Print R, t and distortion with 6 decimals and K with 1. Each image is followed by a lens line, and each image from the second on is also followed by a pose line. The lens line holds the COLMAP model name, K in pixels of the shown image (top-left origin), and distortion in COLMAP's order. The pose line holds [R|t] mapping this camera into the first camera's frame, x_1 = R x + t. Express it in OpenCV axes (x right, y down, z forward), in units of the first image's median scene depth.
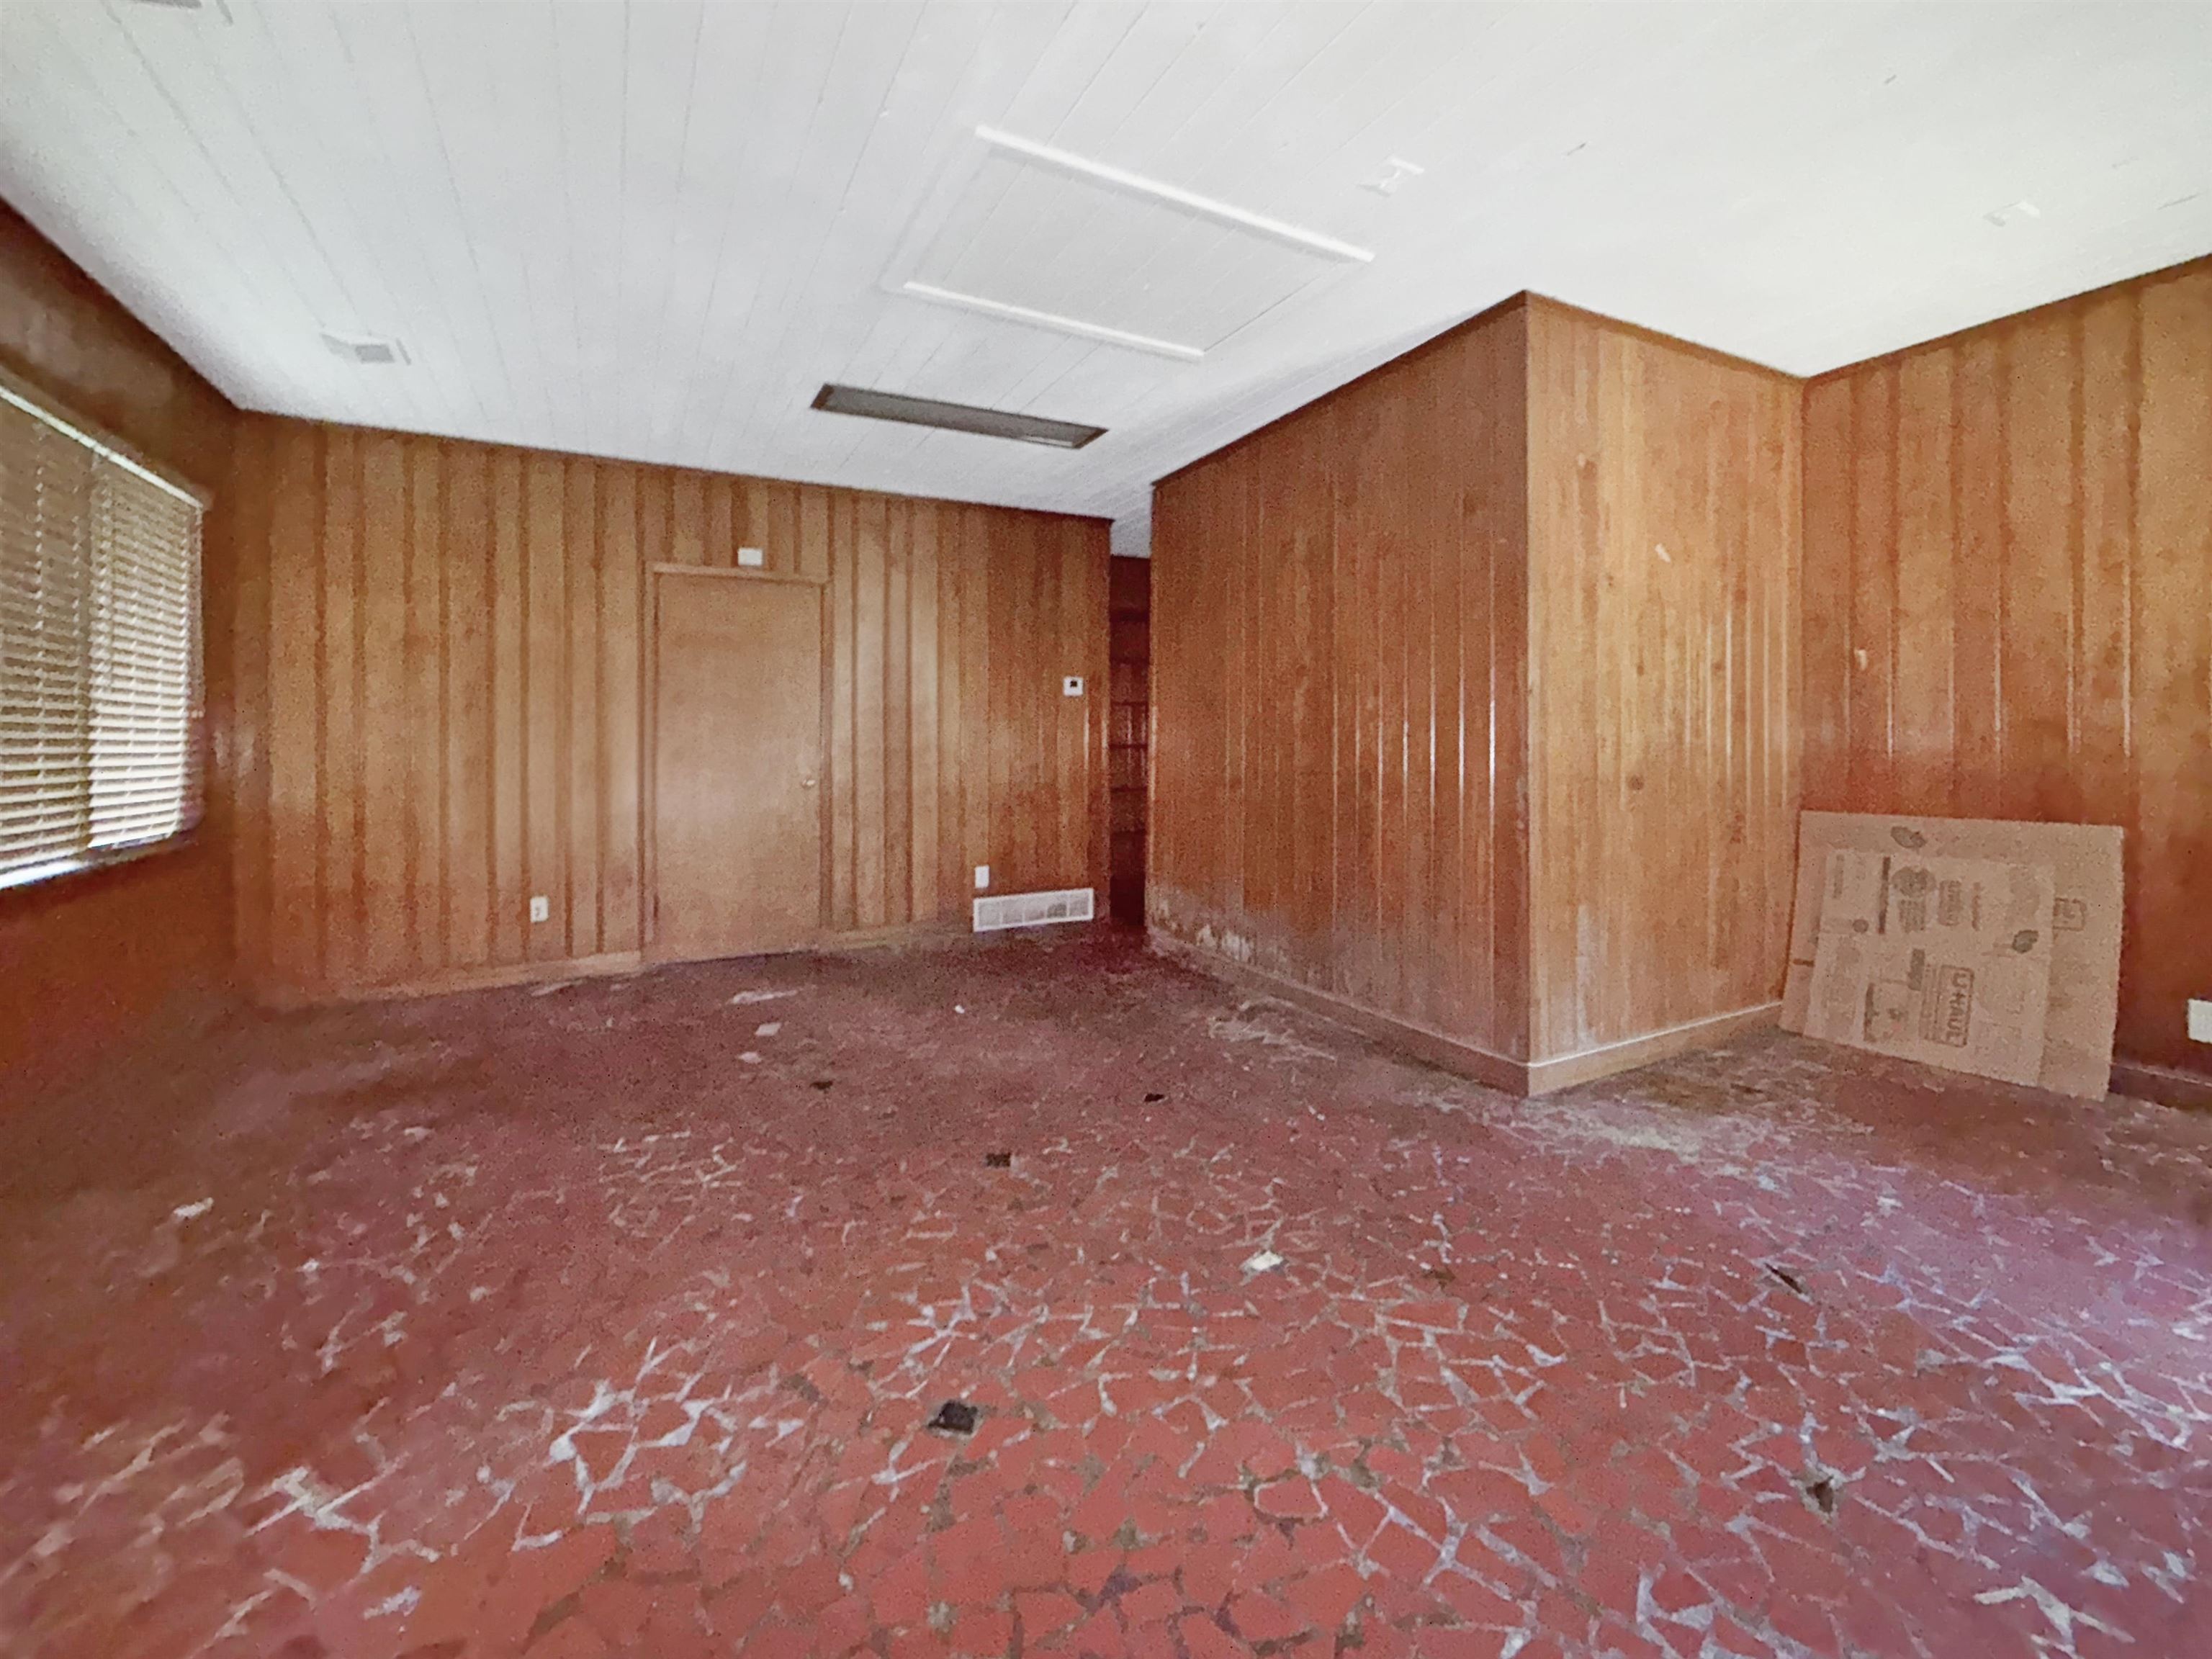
lens RADIAL K [[910.1, 0, 1103.8], [0, 910.1, 827.0], [0, 0, 1]] dist [-0.000526, -0.000129]
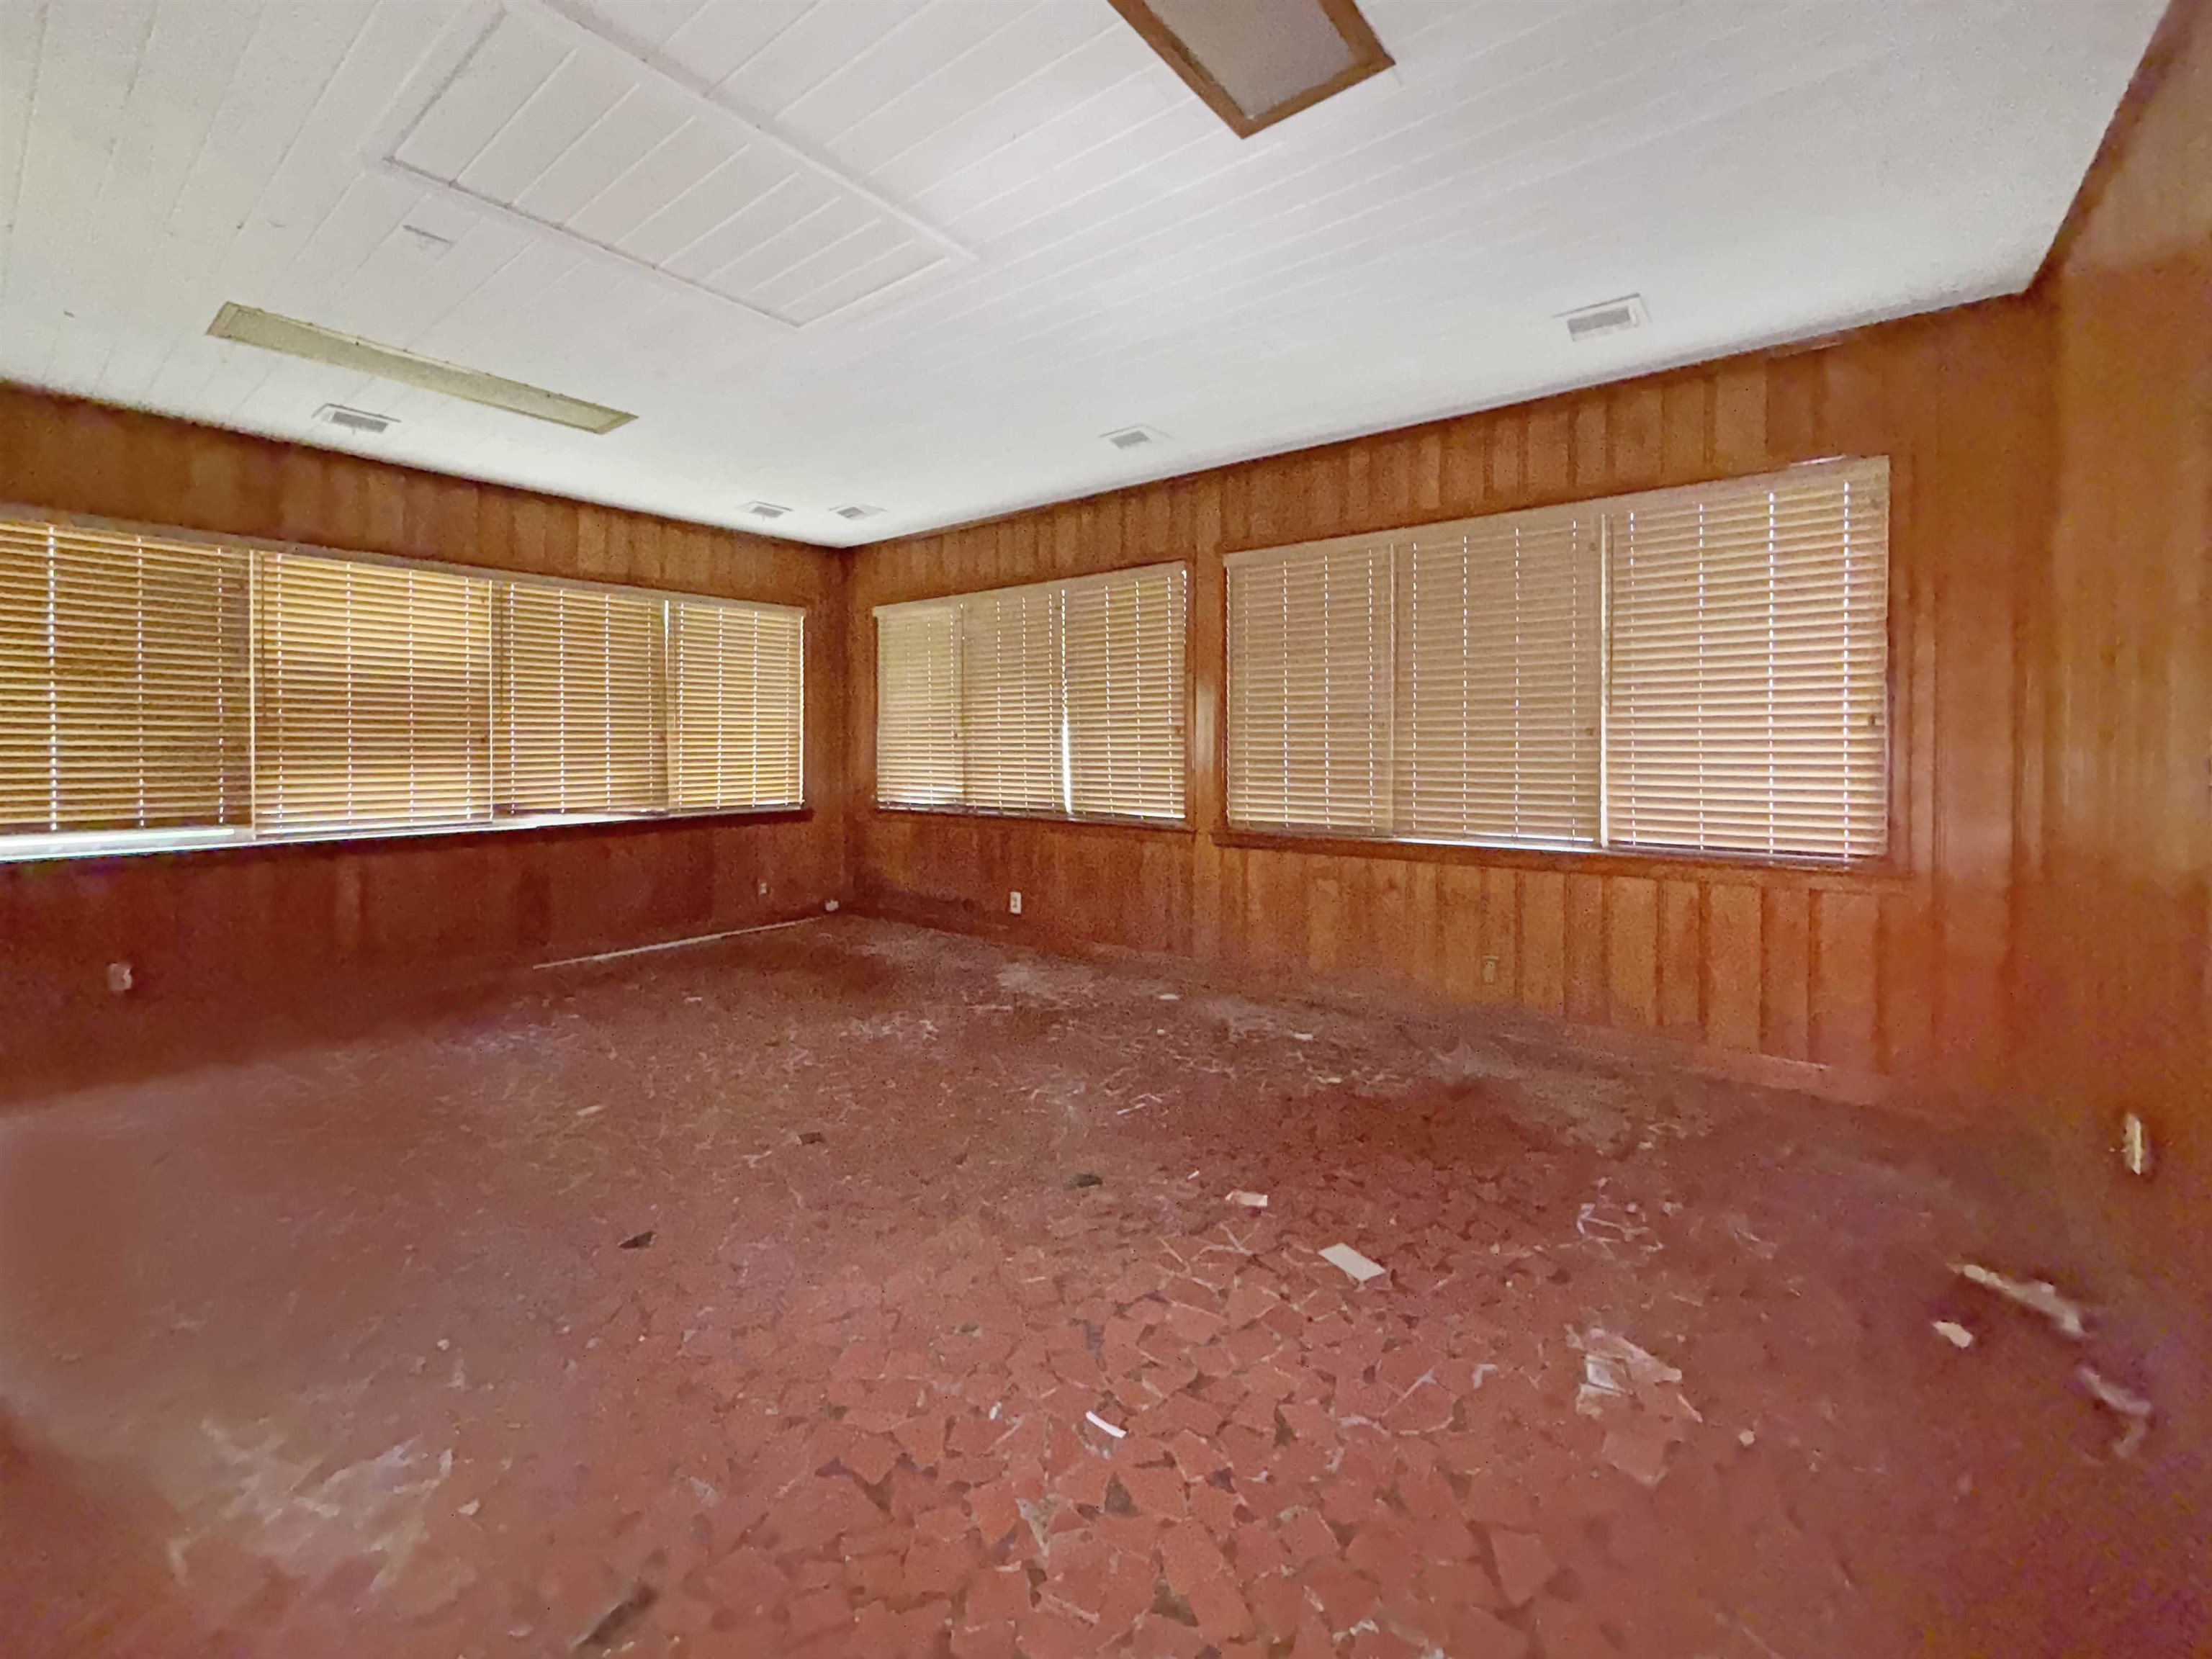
lens RADIAL K [[910.1, 0, 1094.6], [0, 910.1, 832.0], [0, 0, 1]] dist [-0.000526, -0.000129]
pose [[-0.915440, 0.042647, -0.400188, -0.003653], [-0.030476, 0.984169, 0.174594, -0.202342], [0.401298, 0.172027, -0.899648, 2.065095]]
